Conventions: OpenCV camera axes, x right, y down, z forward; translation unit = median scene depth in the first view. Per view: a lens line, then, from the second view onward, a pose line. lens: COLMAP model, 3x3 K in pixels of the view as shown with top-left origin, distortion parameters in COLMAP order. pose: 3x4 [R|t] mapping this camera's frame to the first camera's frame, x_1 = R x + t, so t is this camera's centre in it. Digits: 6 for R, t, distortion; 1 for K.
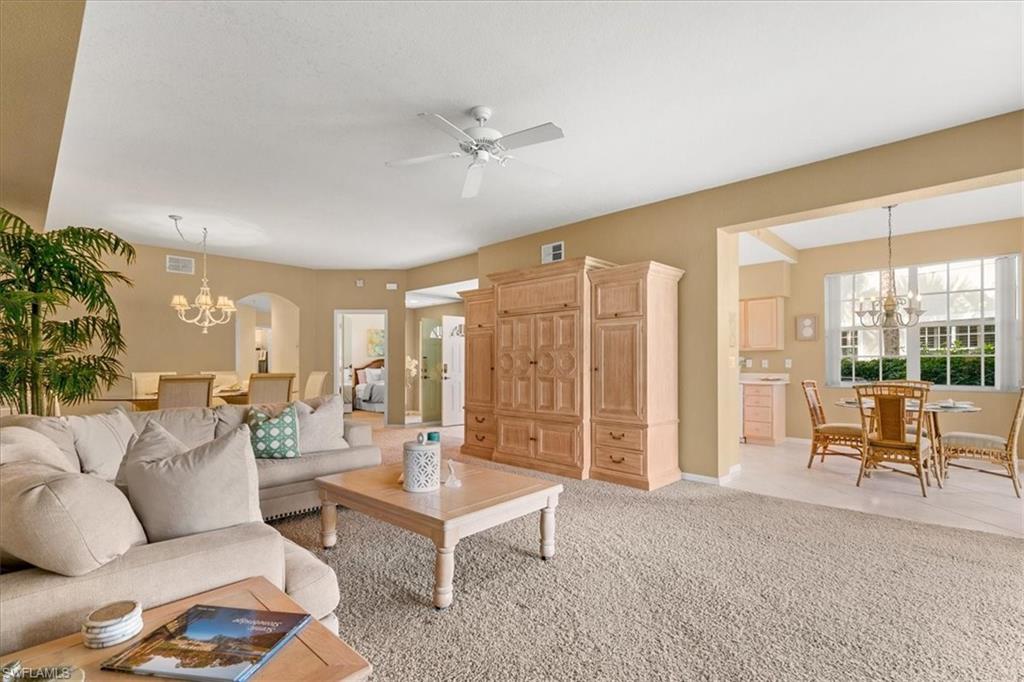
lens RADIAL K [[462.7, 0, 515.0], [0, 462.7, 360.1], [0, 0, 1]] dist [0.006113, -0.000203]
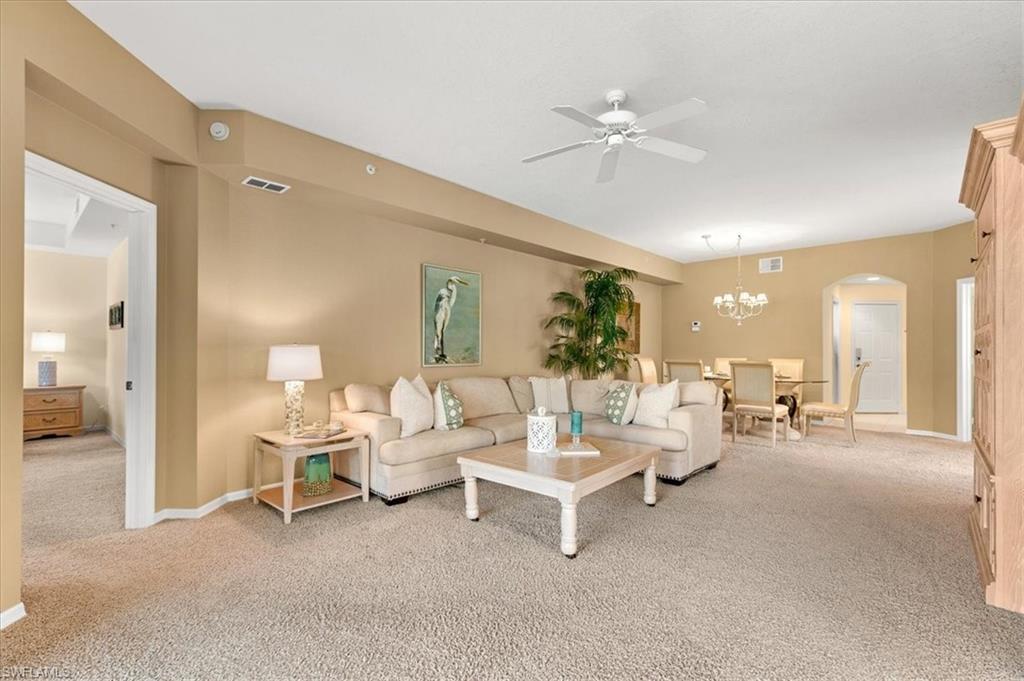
lens RADIAL K [[462.7, 0, 515.6], [0, 462.7, 345.5], [0, 0, 1]] dist [0.006113, -0.000203]
pose [[0.034760, -0.005015, -0.999383, 0.480682], [-0.001094, 0.999987, -0.005056, -0.000850], [0.999395, 0.001269, 0.034754, 0.402862]]
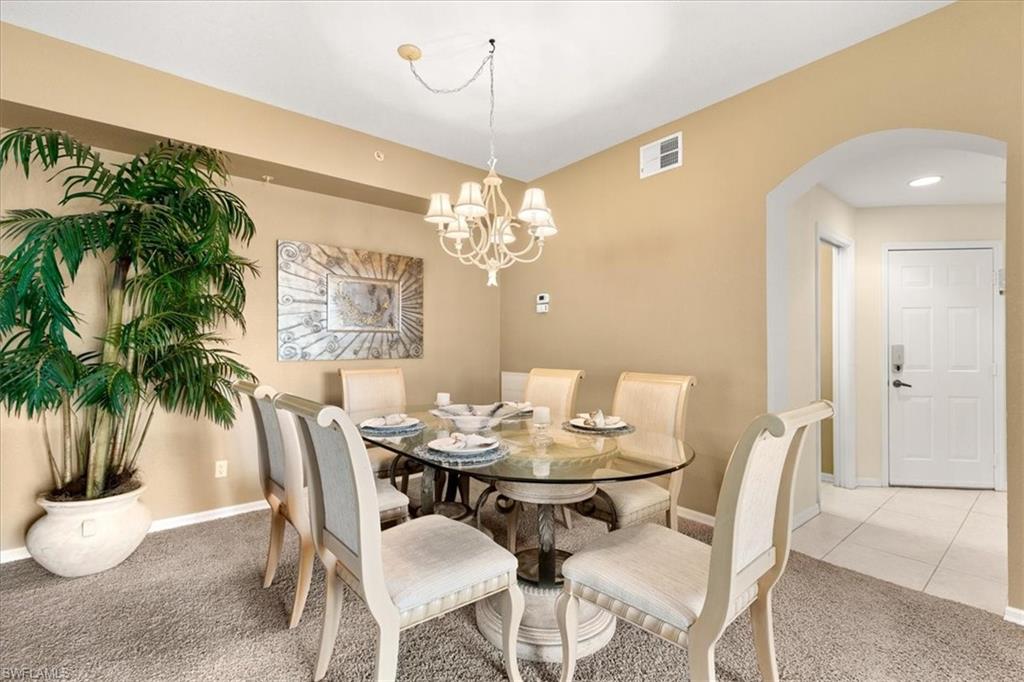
lens RADIAL K [[462.7, 0, 514.4], [0, 462.7, 344.4], [0, 0, 1]] dist [0.006113, -0.000203]
pose [[-0.097593, 0.001387, -0.995225, -0.253734], [0.003175, 0.999994, 0.001083, -0.004604], [0.995221, -0.003054, -0.097597, 1.079364]]
